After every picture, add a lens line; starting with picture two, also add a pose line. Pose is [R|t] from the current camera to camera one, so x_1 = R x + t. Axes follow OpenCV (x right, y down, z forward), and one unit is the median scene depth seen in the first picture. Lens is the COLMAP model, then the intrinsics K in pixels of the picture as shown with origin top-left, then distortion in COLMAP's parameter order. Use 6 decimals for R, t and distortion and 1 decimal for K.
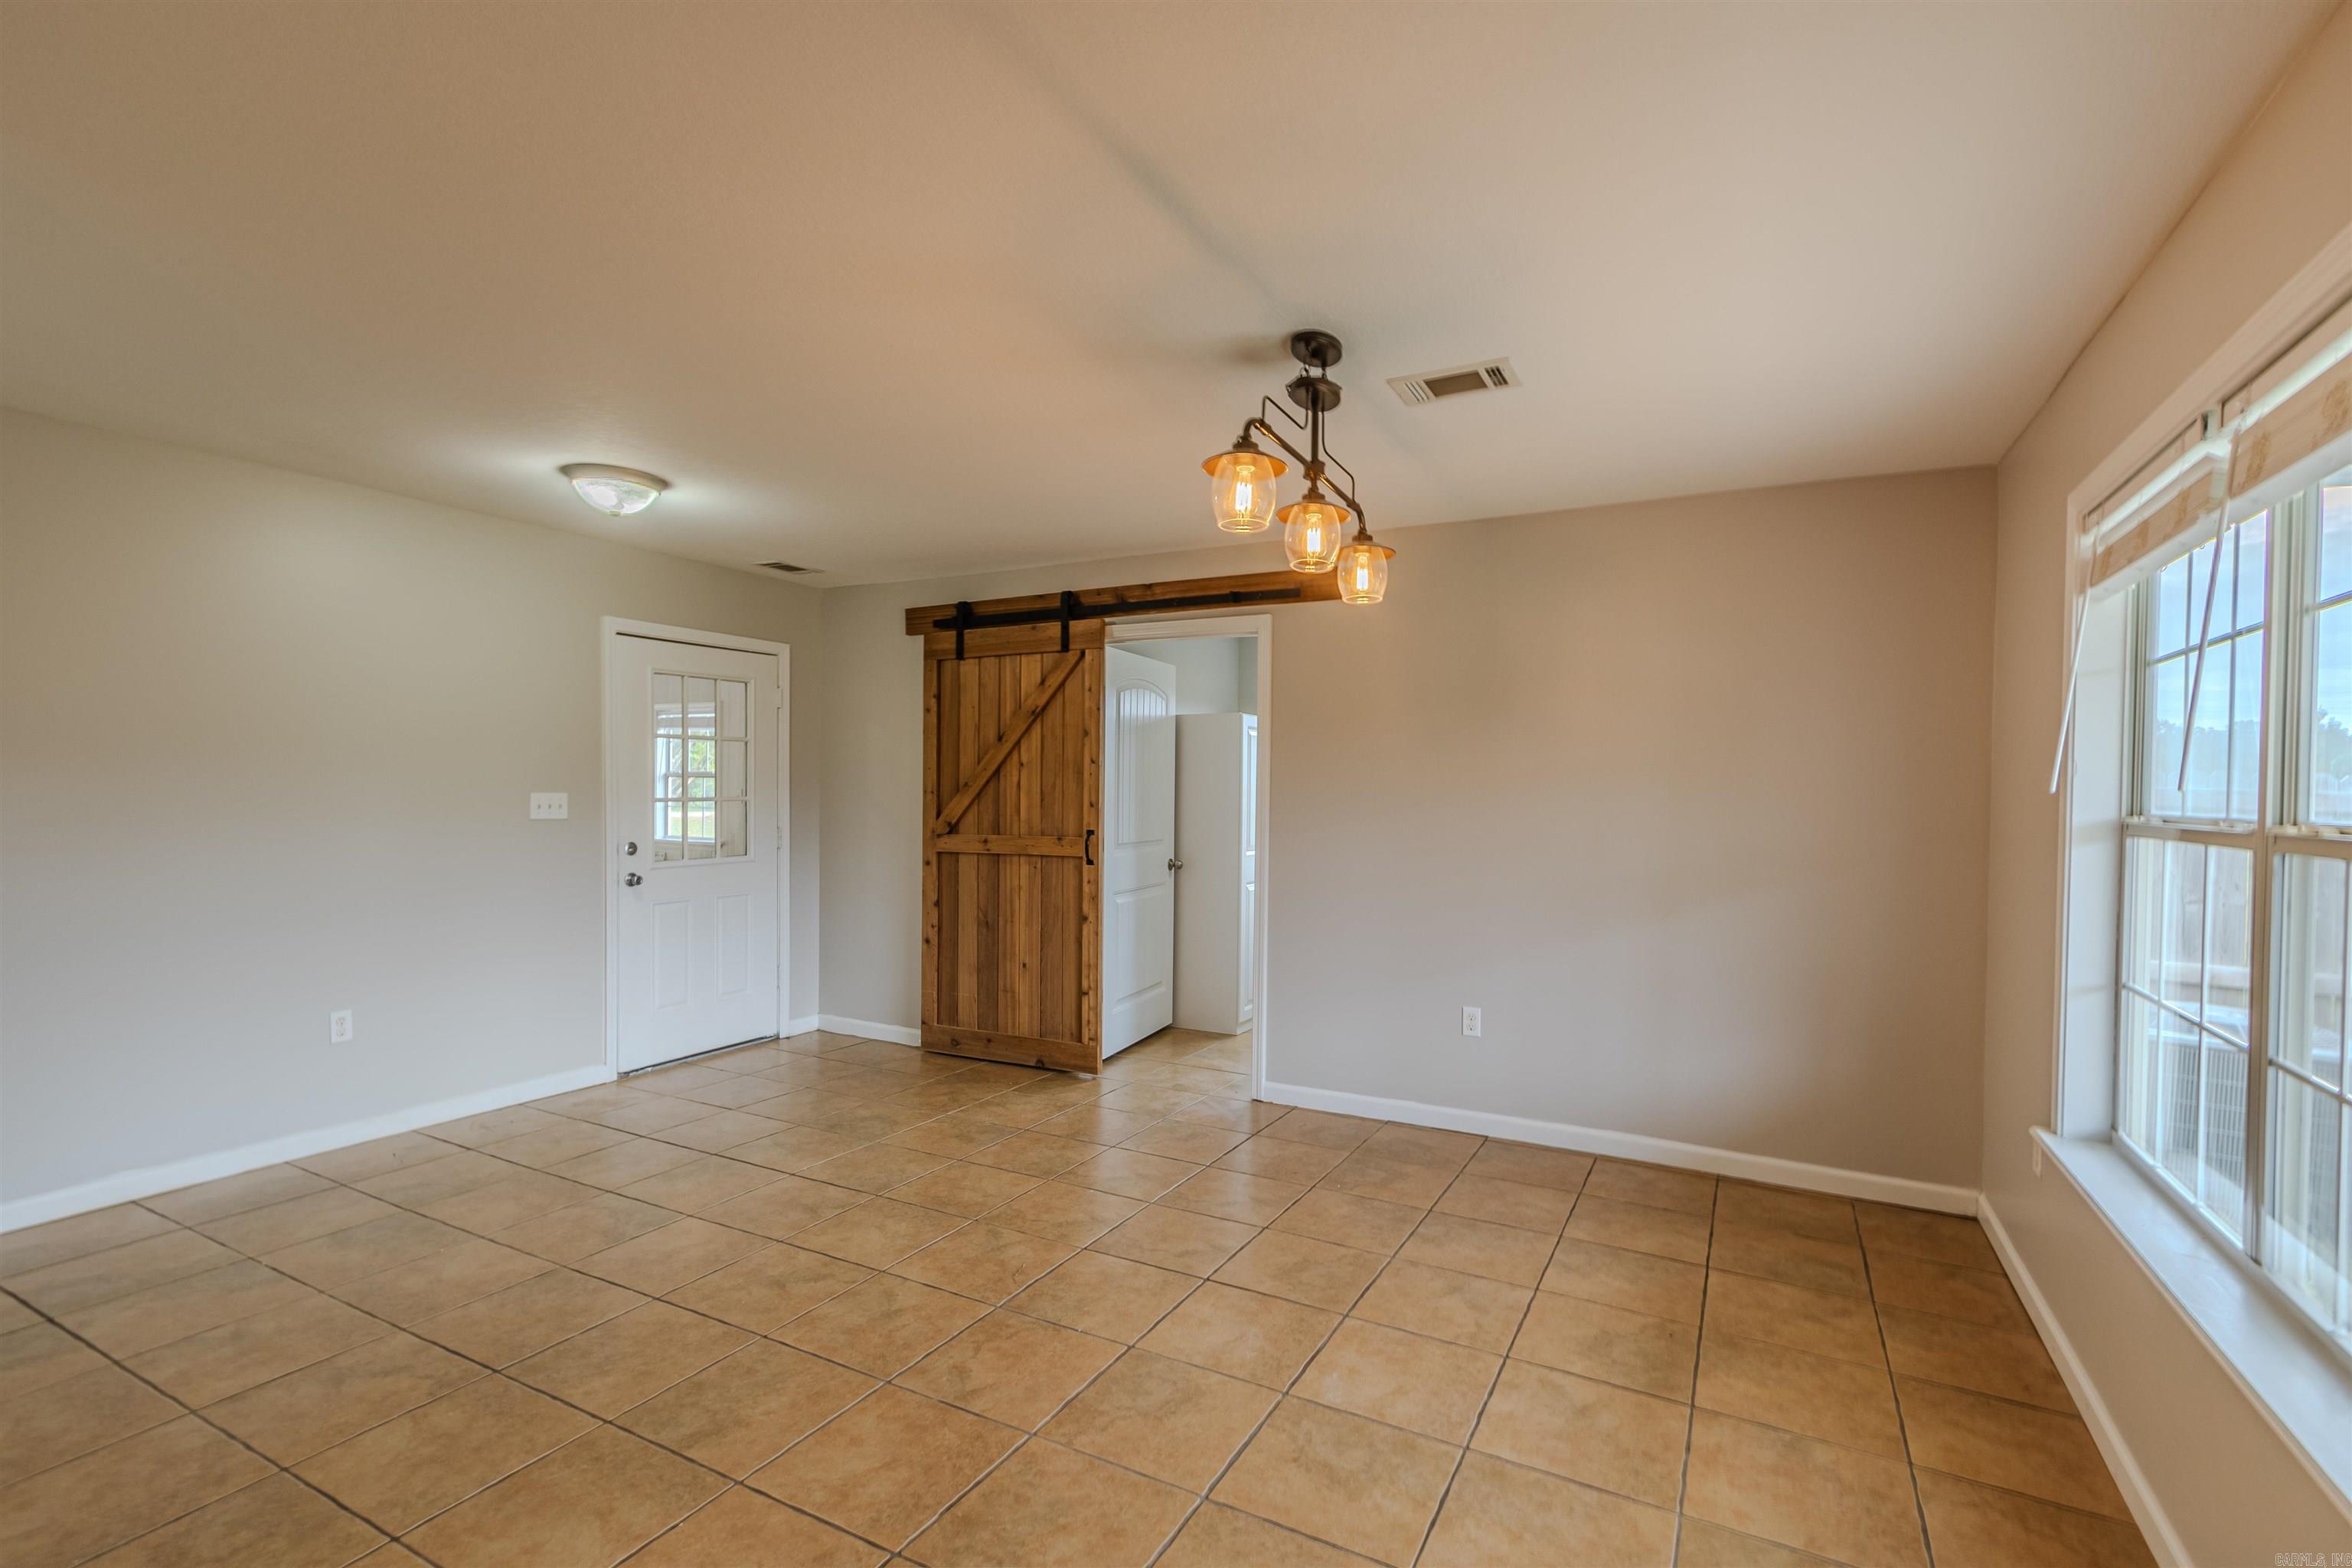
lens RADIAL K [[1066.6, 0, 1174.4], [0, 1066.6, 807.7], [0, 0, 1]] dist [0.000273, 0.000128]
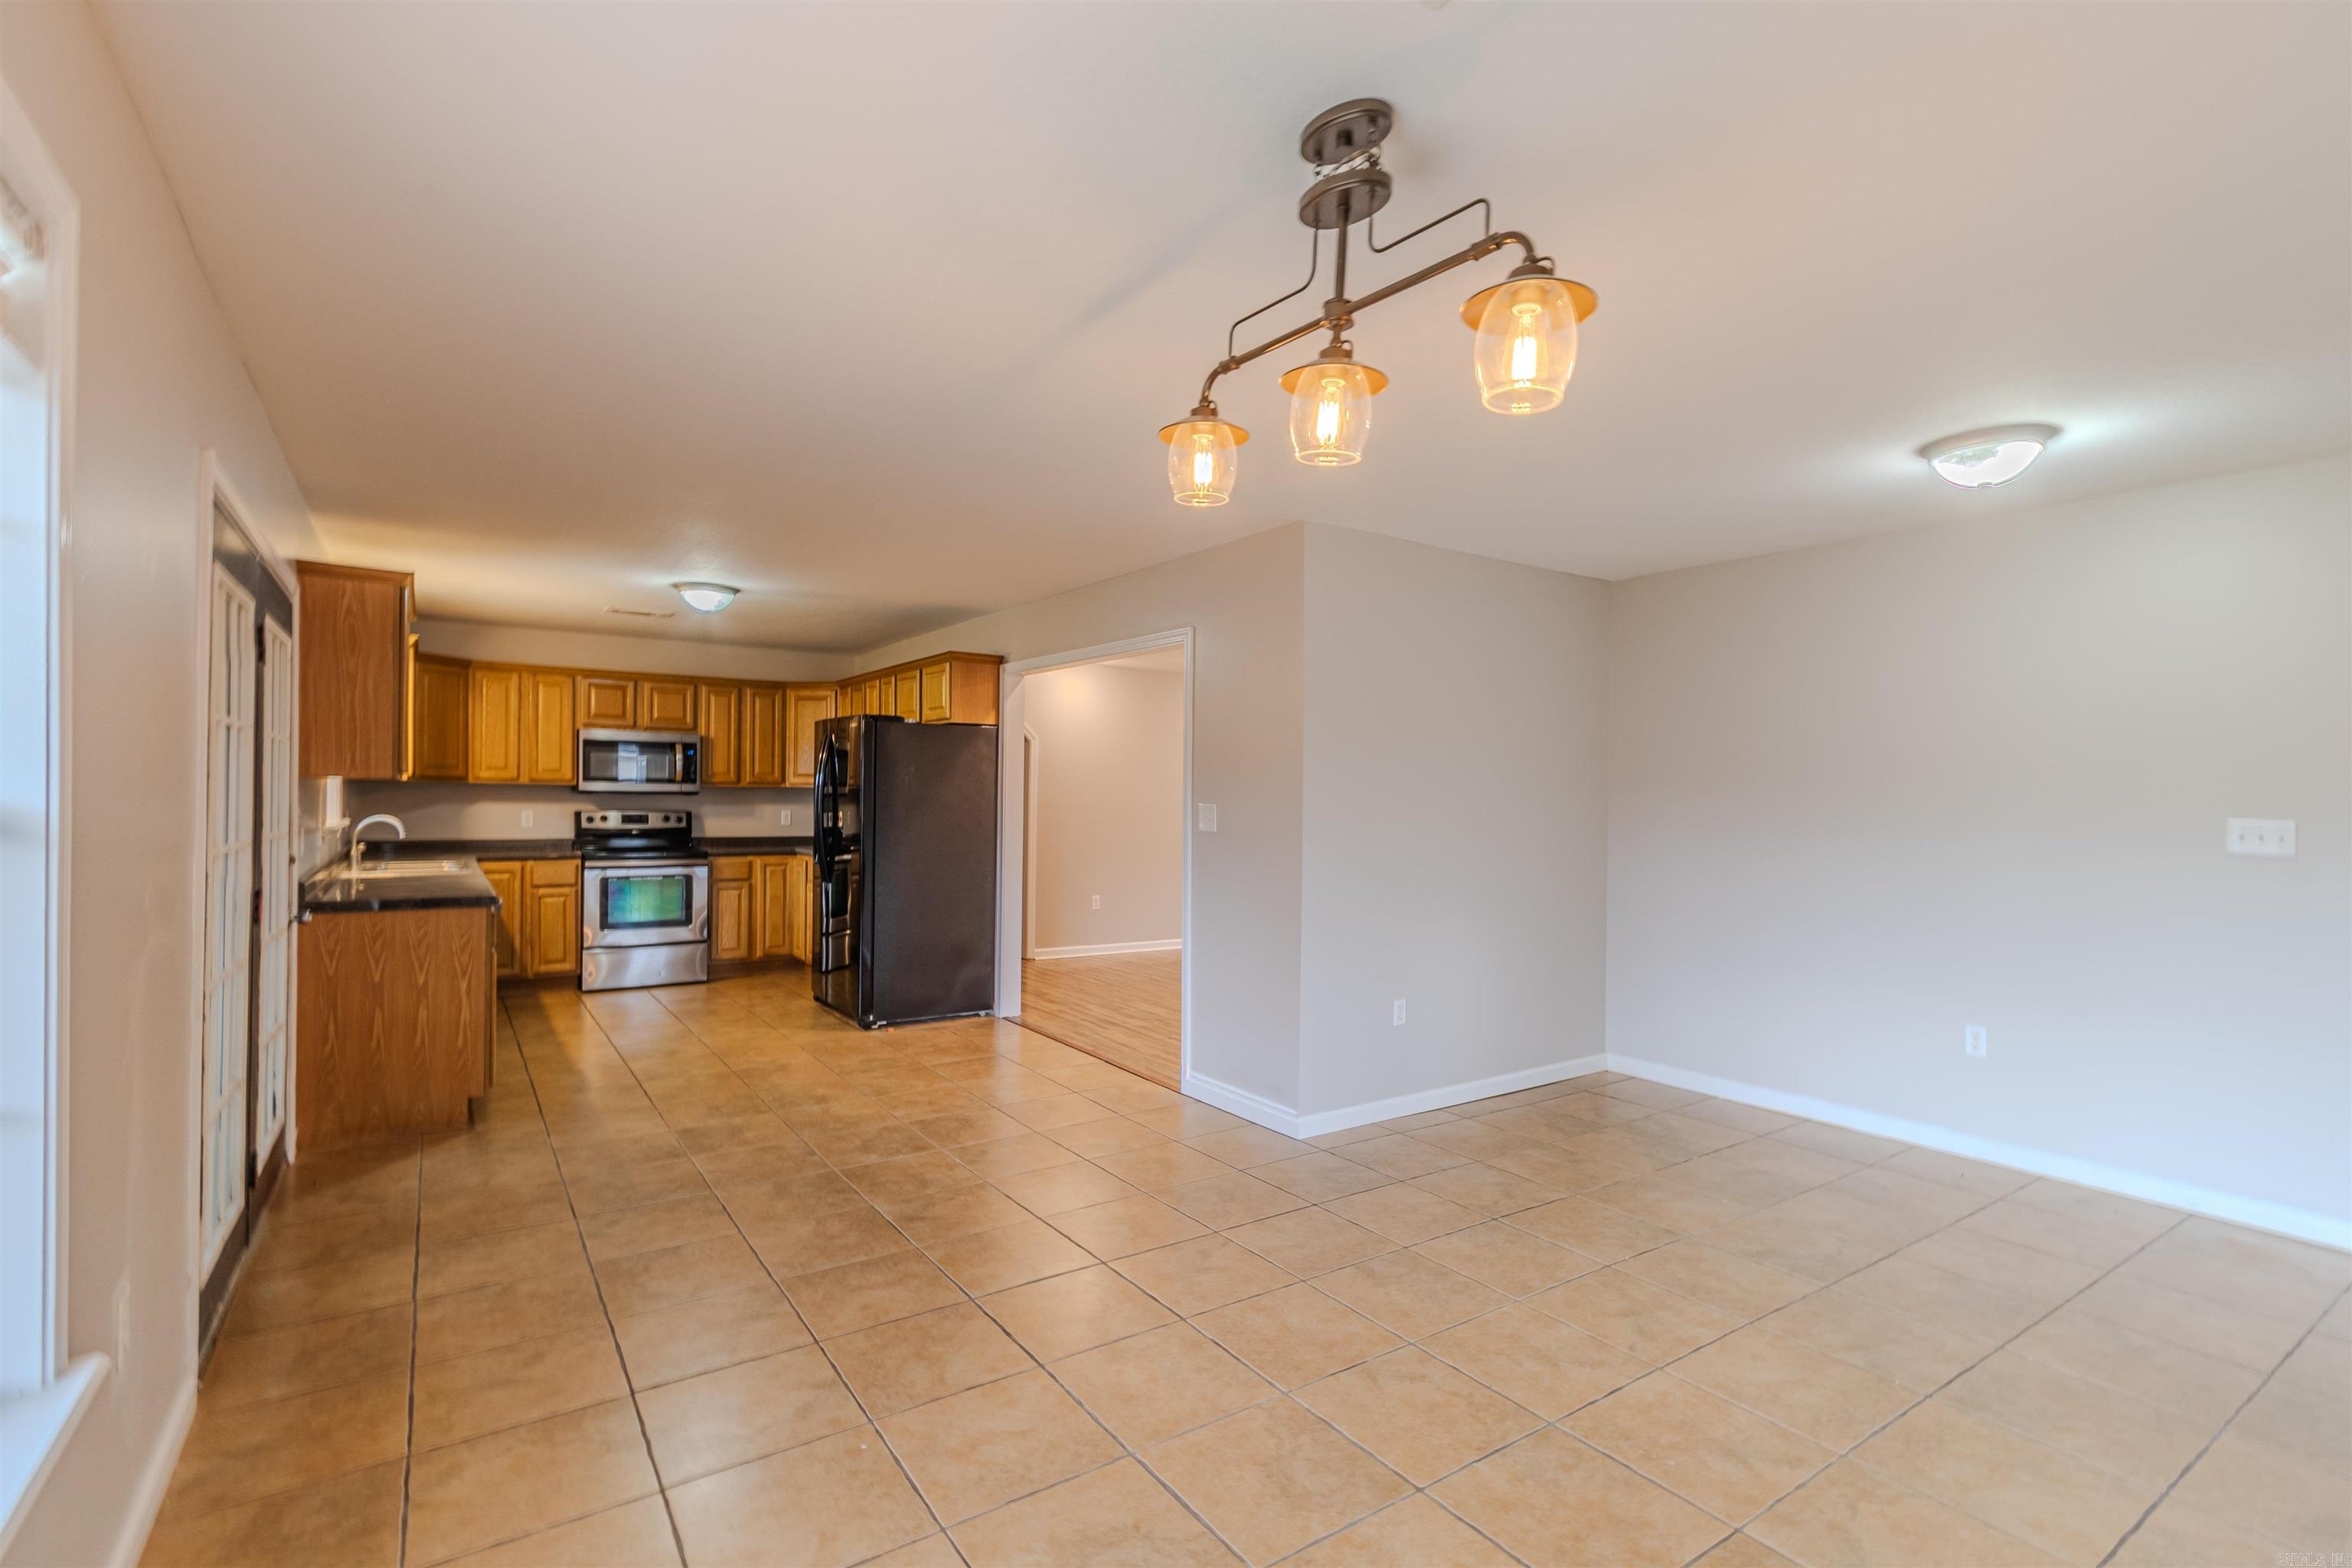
lens RADIAL K [[1078.5, 0, 1185.5], [0, 1078.5, 804.4], [0, 0, 1]] dist [0.005356, 0.000321]
pose [[-0.451137, -0.012498, -0.892367, 0.425589], [-0.035135, 0.999375, 0.003765, -0.000706], [0.891763, 0.033052, -0.451294, 0.664485]]
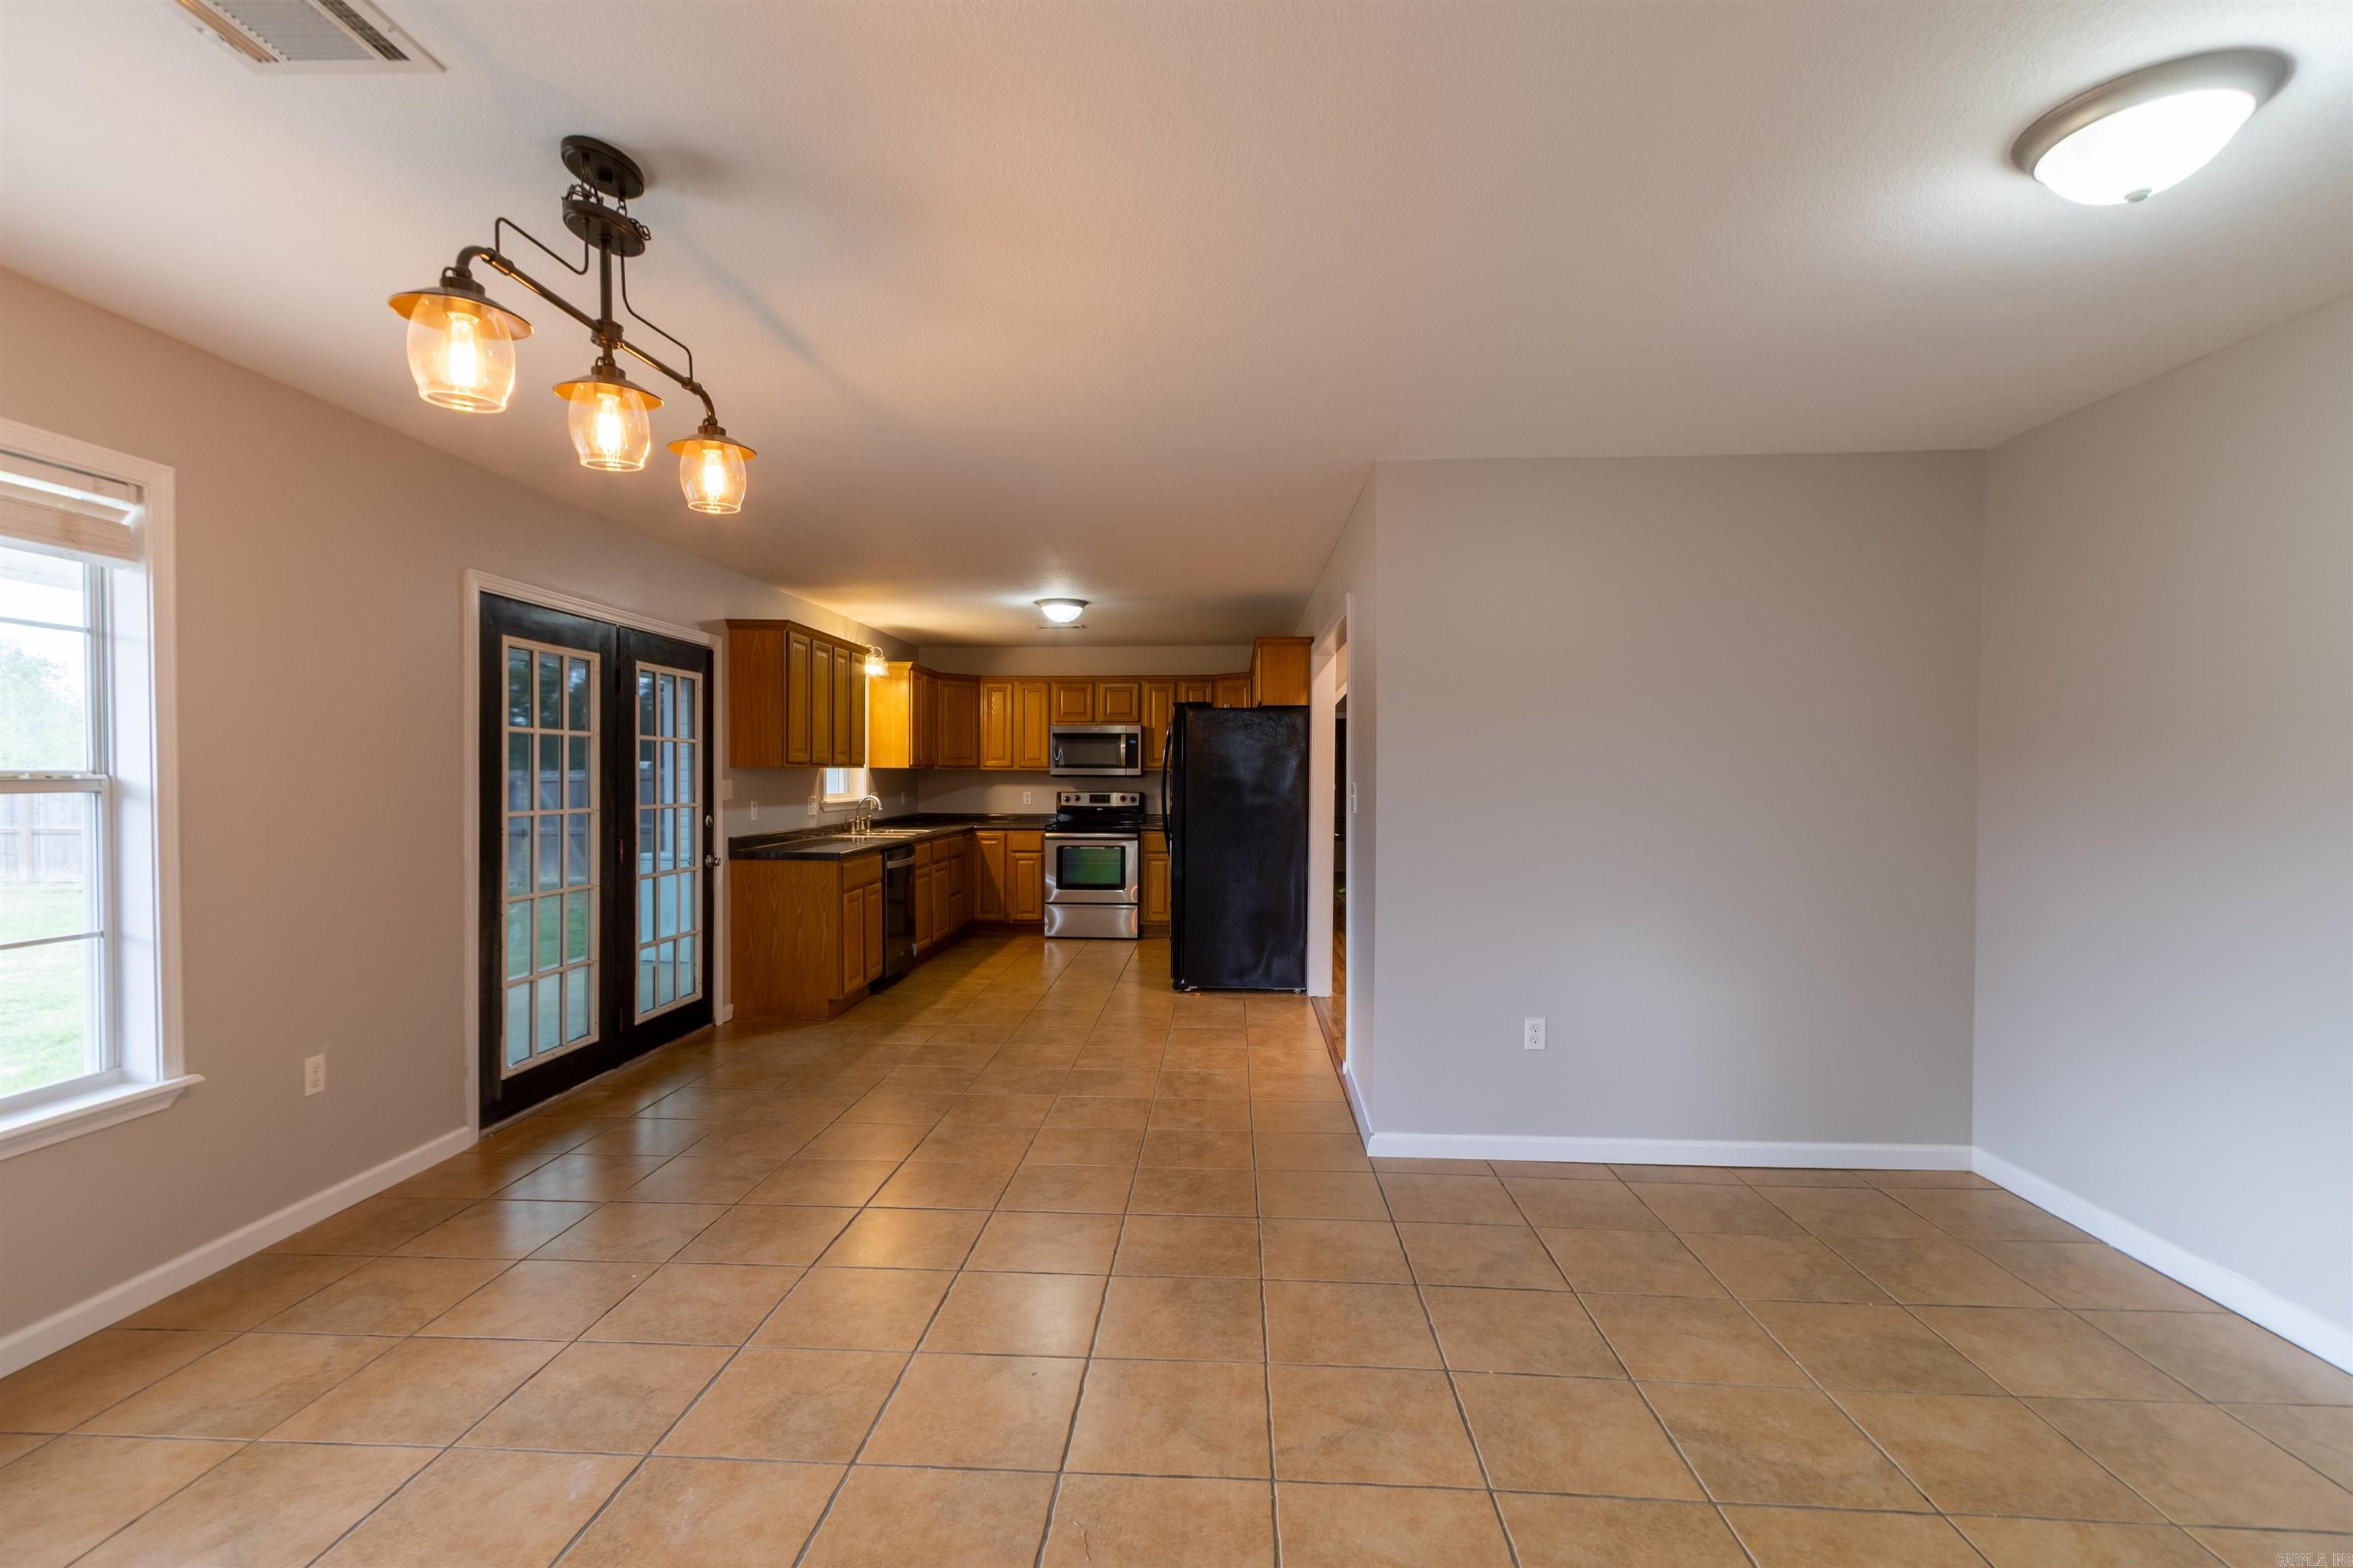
lens RADIAL K [[1076.2, 0, 1173.8], [0, 1076.2, 794.7], [0, 0, 1]] dist [0.003137, 0.000287]
pose [[-0.904399, -0.007997, -0.426613, 0.049305], [-0.022936, 0.999290, 0.029892, -0.011909], [0.426071, 0.036819, -0.903940, 1.009105]]
